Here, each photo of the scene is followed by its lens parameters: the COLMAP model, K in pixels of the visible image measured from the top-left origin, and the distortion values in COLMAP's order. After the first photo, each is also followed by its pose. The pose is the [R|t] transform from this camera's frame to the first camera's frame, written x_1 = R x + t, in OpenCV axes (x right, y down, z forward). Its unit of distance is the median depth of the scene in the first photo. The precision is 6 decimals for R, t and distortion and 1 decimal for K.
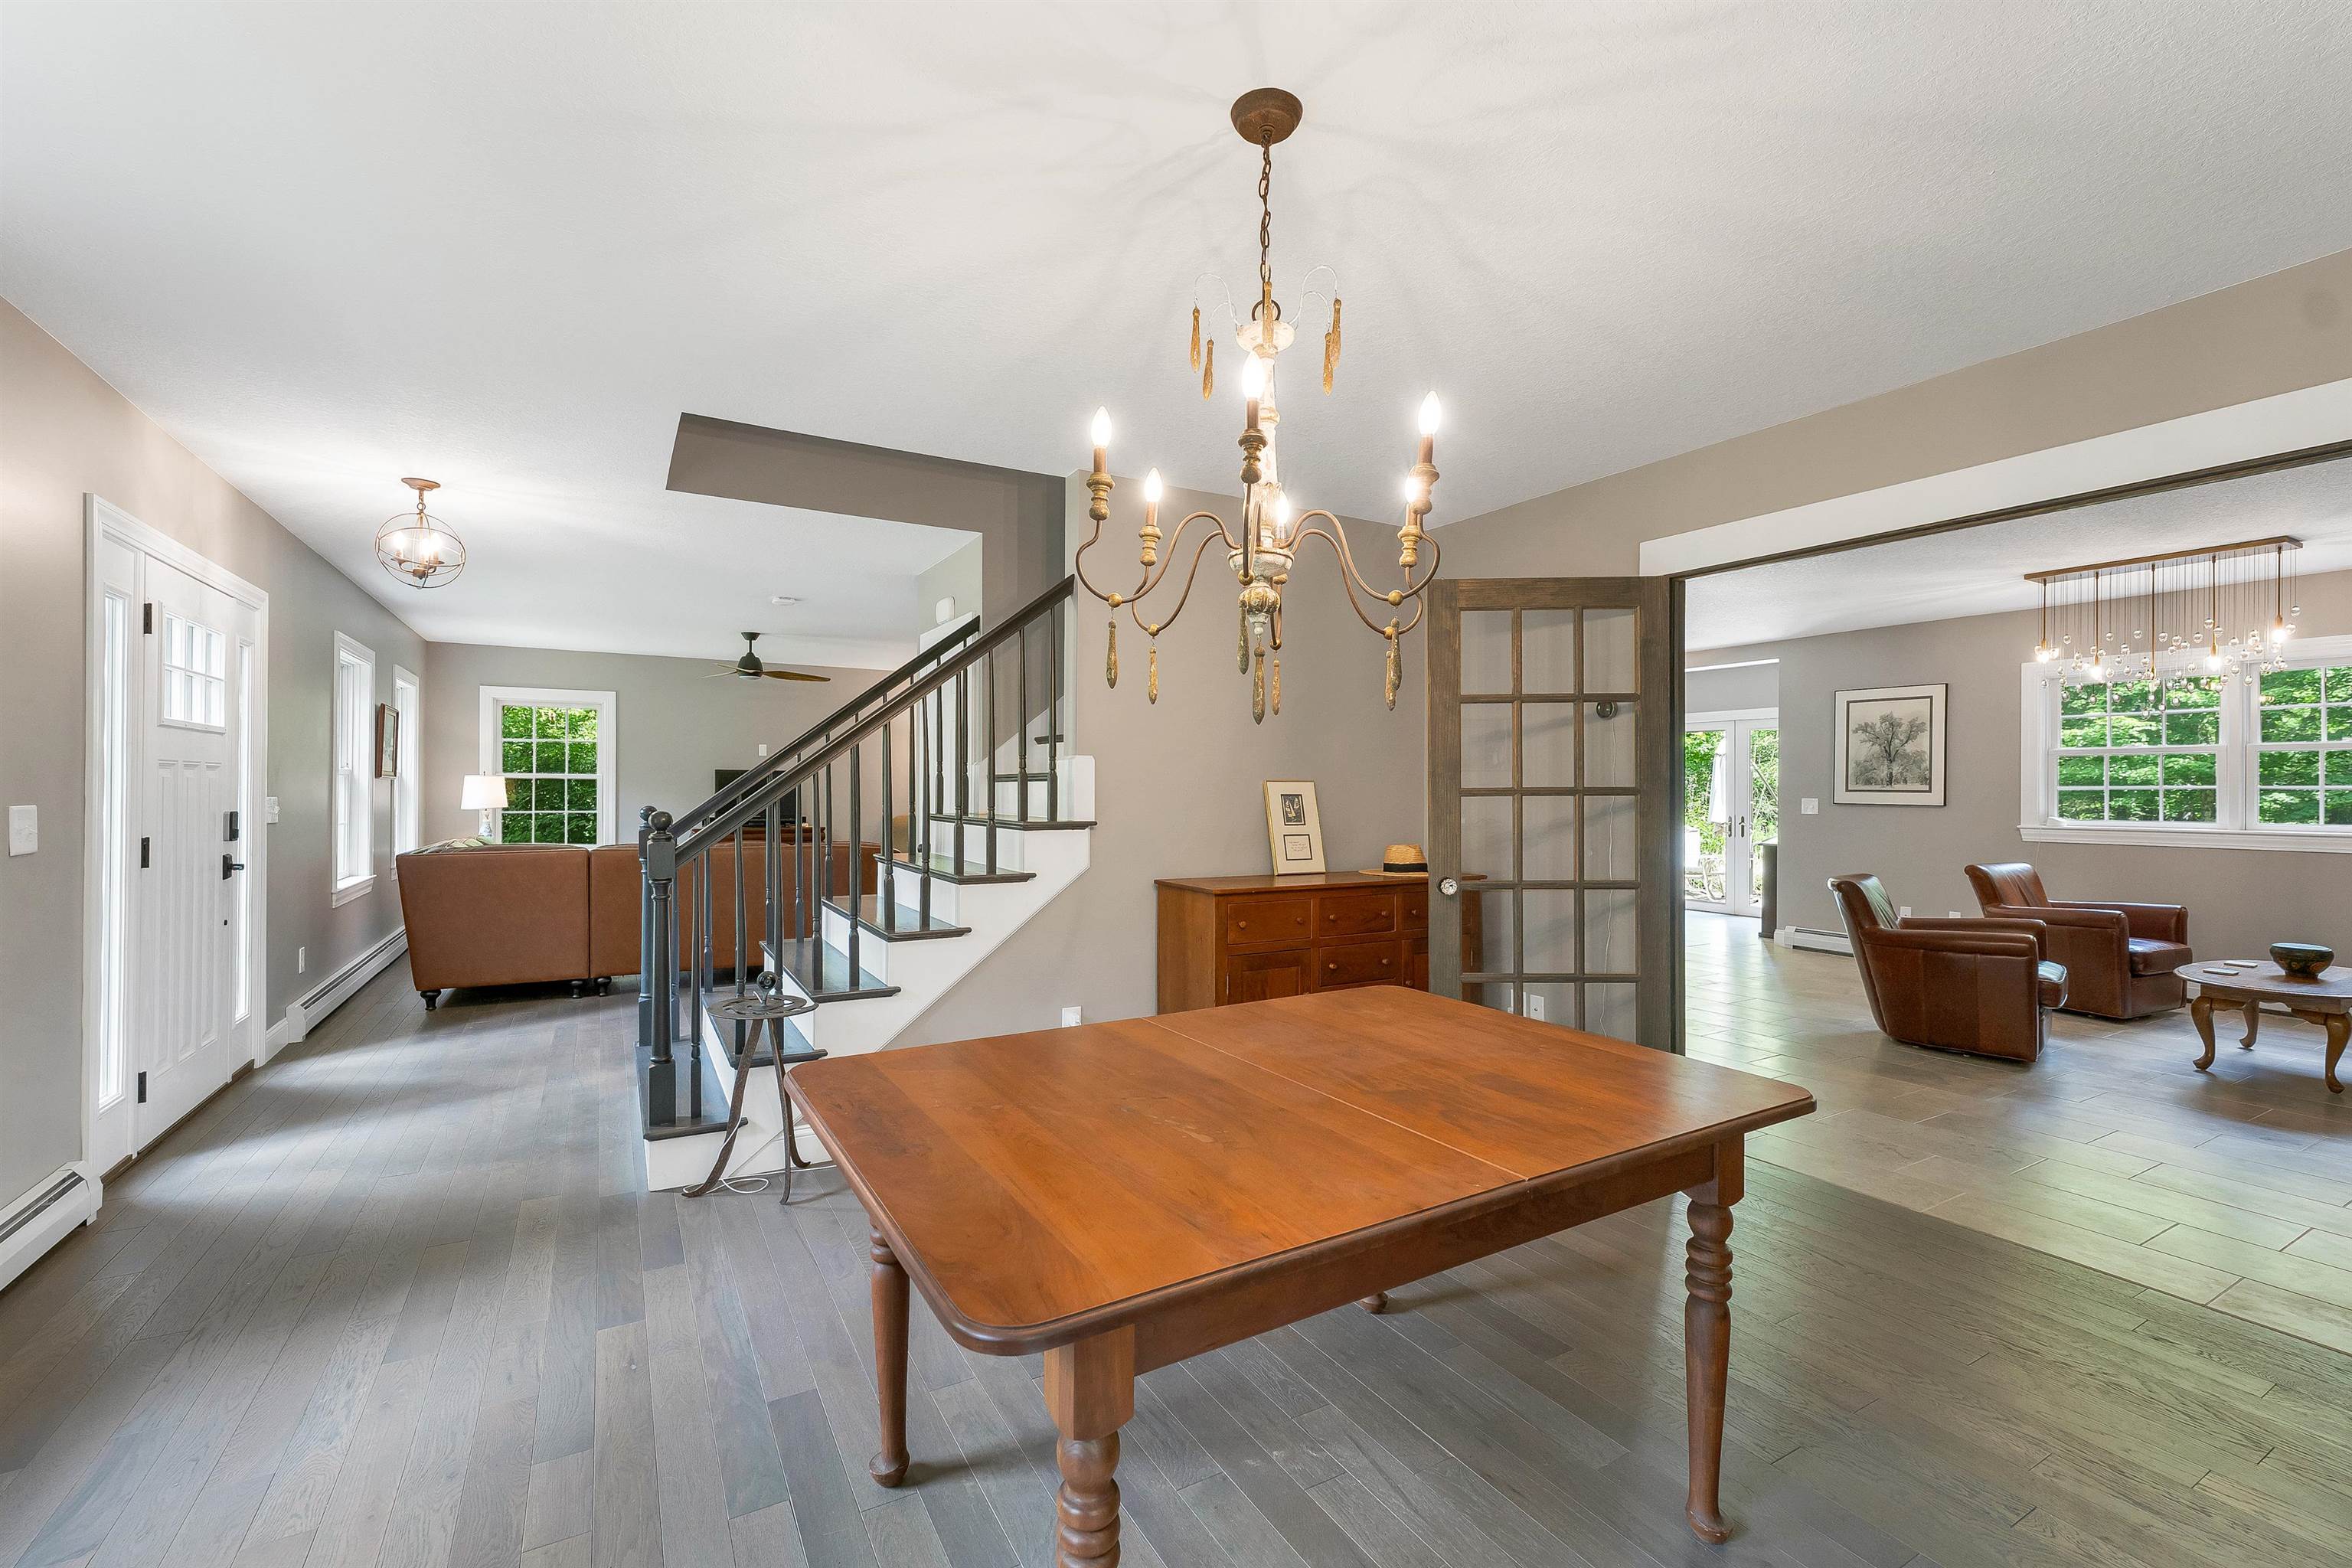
lens RADIAL K [[976.9, 0, 1167.7], [0, 976.9, 783.7], [0, 0, 1]] dist [-0.000900, -0.000435]
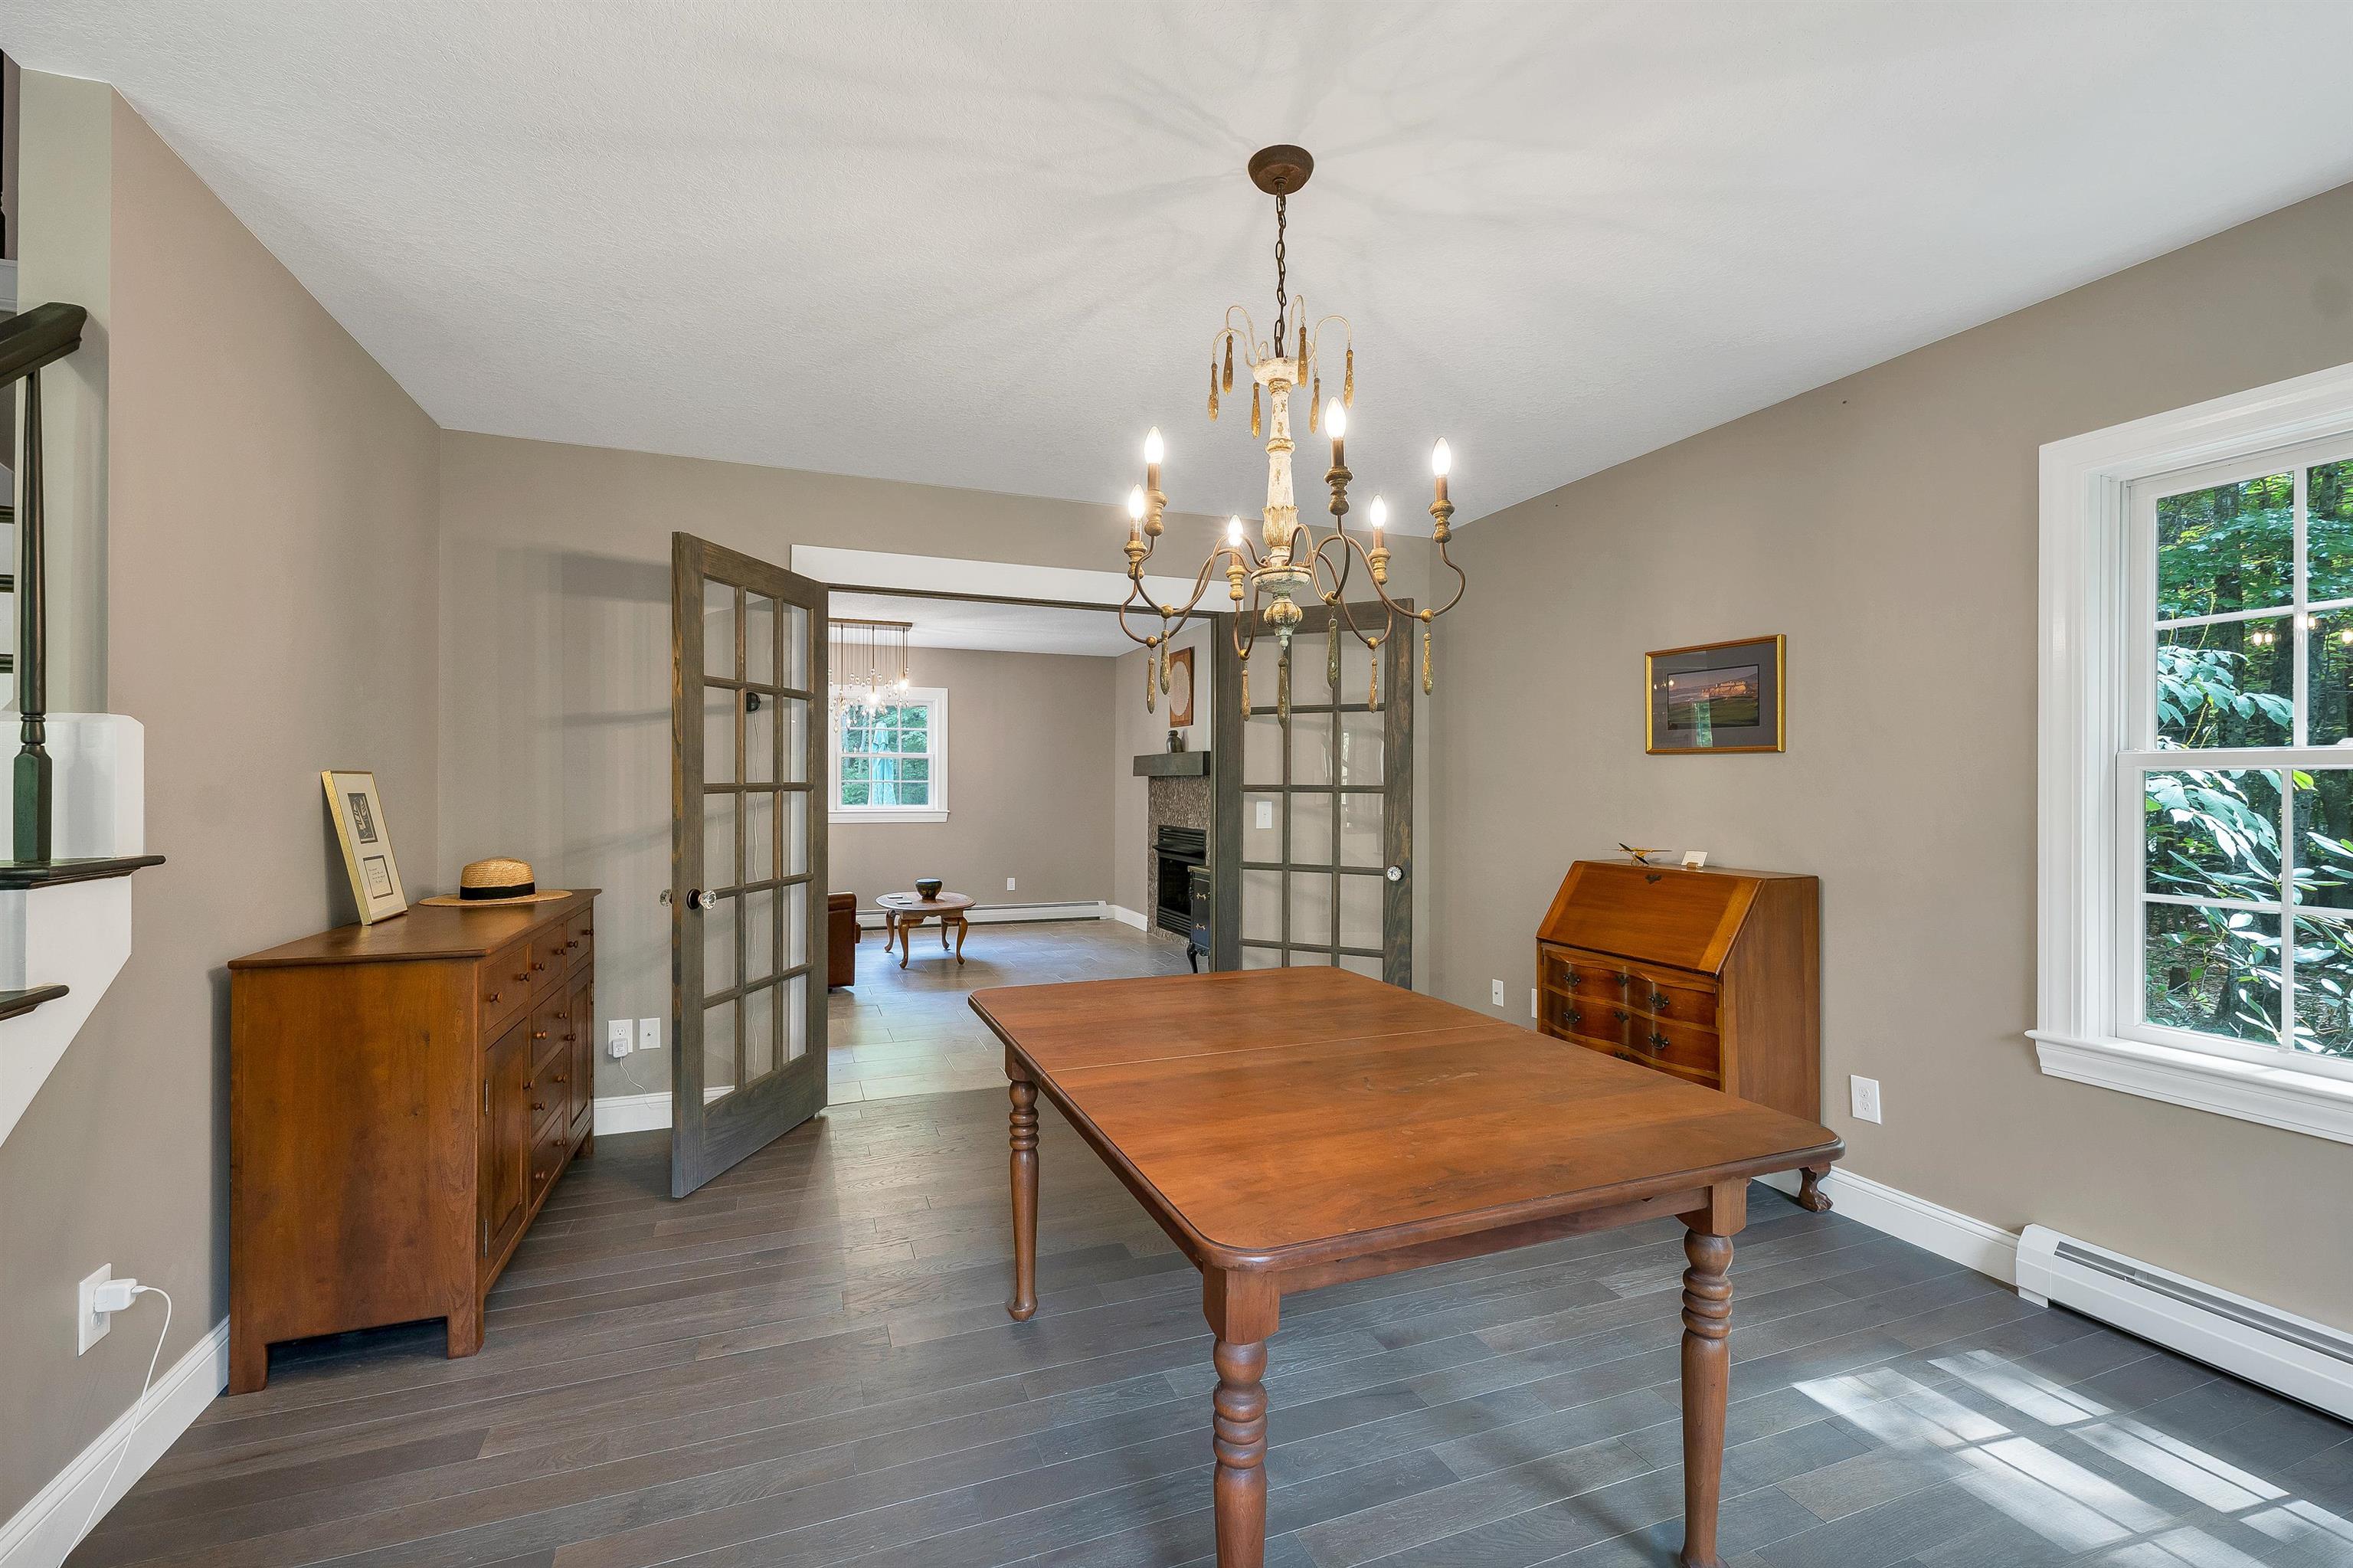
lens RADIAL K [[977.4, 0, 1163.4], [0, 977.4, 786.7], [0, 0, 1]] dist [-0.000900, -0.000435]
pose [[0.162782, -0.005892, 0.986644, -0.671078], [-0.005586, 0.999961, 0.006893, -0.001732], [-0.986646, -0.006634, 0.162743, 0.643166]]
